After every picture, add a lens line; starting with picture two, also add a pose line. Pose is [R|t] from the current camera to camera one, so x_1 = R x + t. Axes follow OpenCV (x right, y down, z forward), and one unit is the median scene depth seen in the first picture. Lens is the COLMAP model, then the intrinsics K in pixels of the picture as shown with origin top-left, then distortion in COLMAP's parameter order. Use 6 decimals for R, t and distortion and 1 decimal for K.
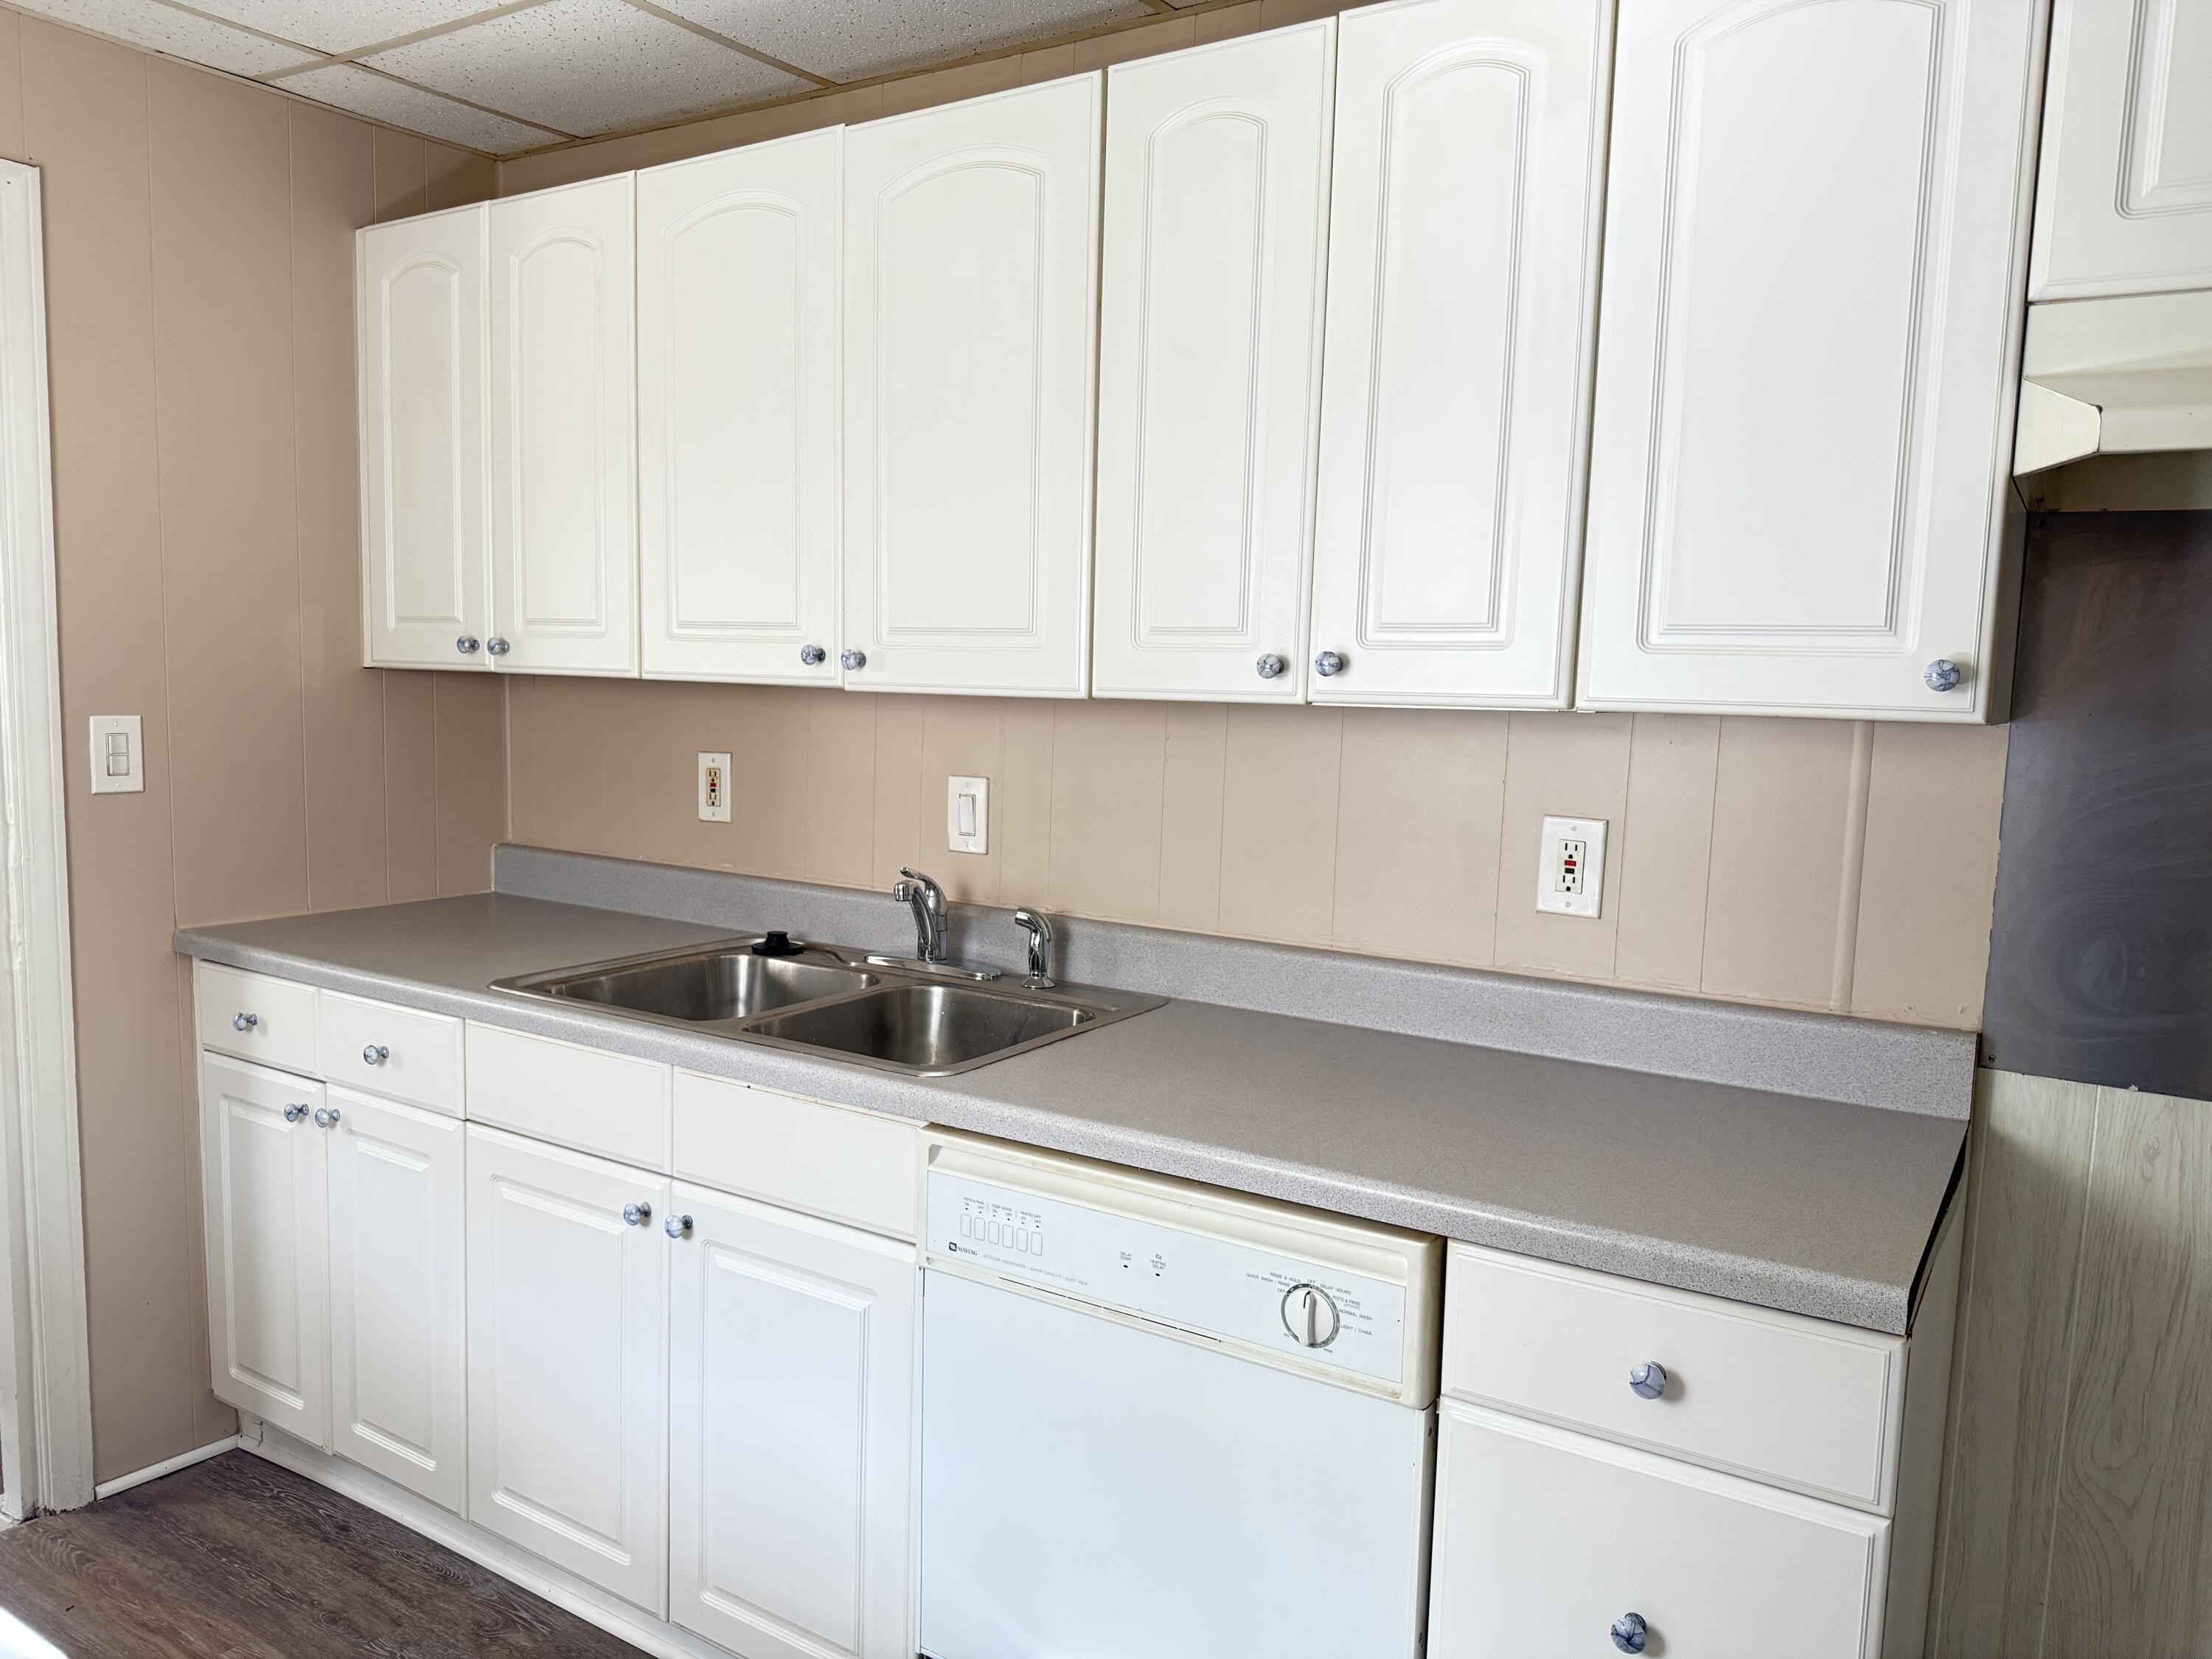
lens RADIAL K [[1549.5, 0, 1108.6], [0, 1549.5, 833.7], [0, 0, 1]] dist [0.010881, 0.000742]
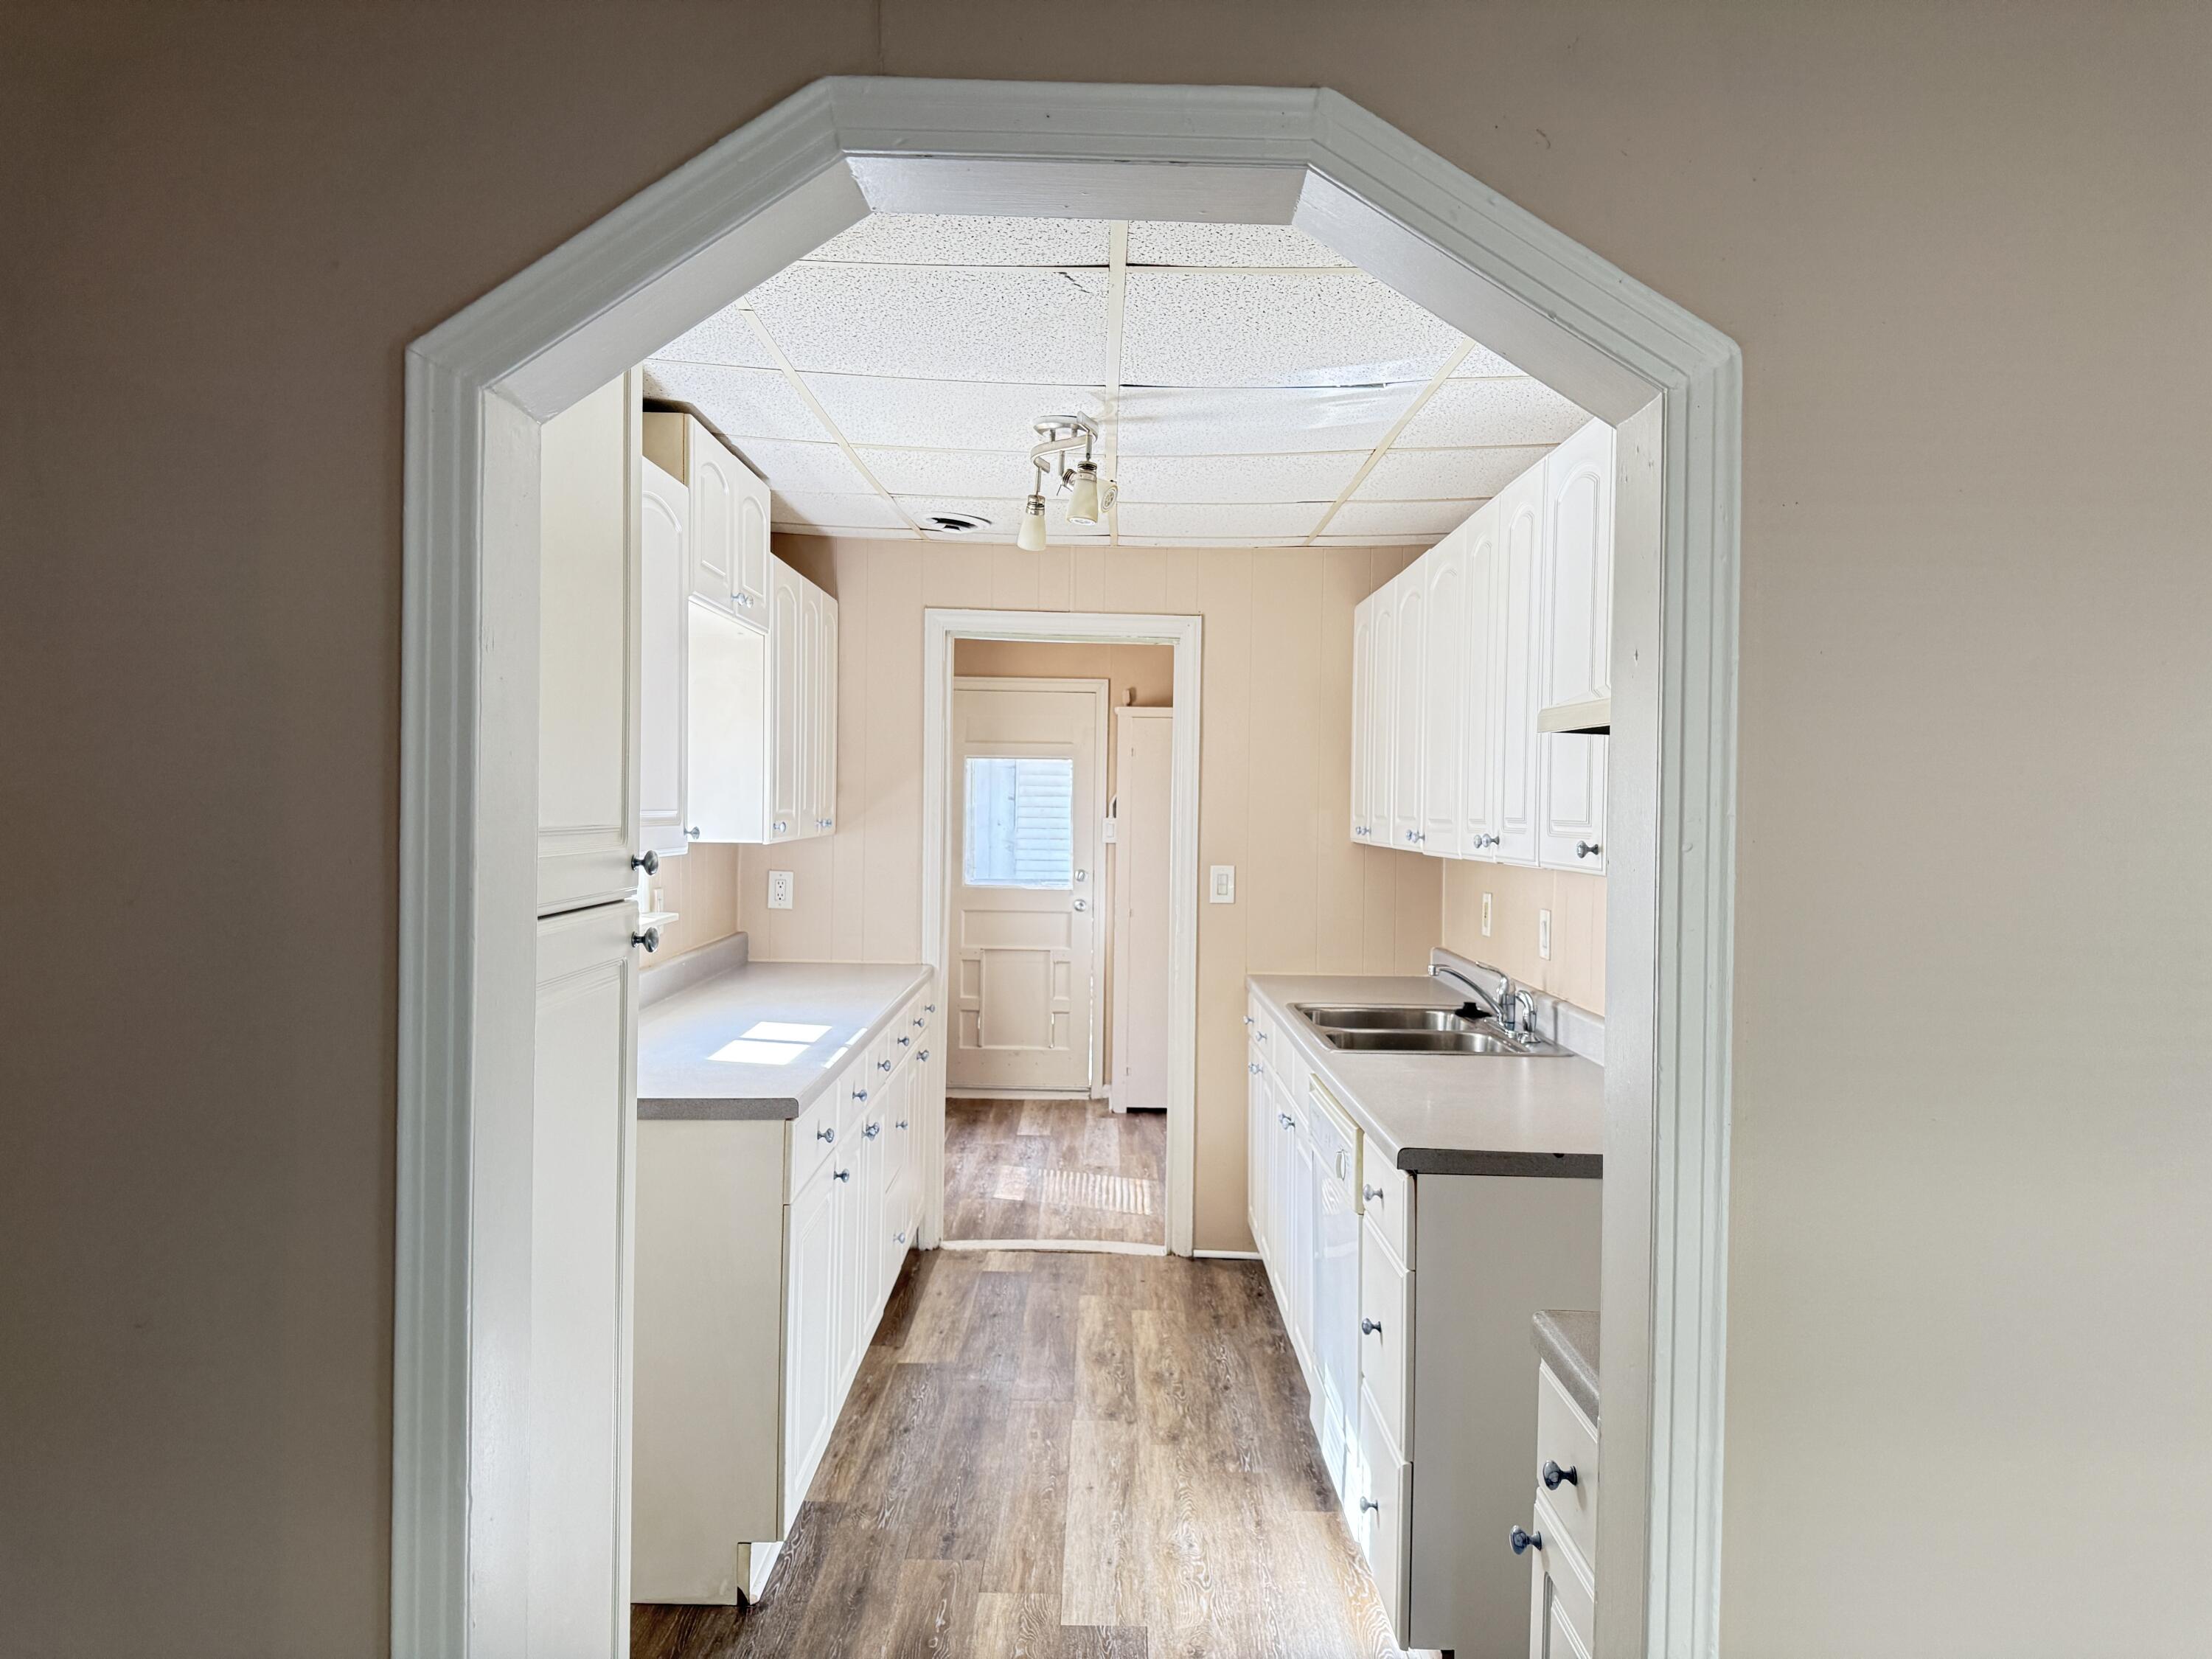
lens RADIAL K [[1549.5, 0, 1104.7], [0, 1549.5, 823.7], [0, 0, 1]] dist [0.010881, 0.000742]
pose [[0.546593, -0.009162, -0.837348, 0.983166], [-0.084313, 0.994257, -0.065916, 0.016788], [0.833143, 0.106629, 0.542681, -0.238702]]
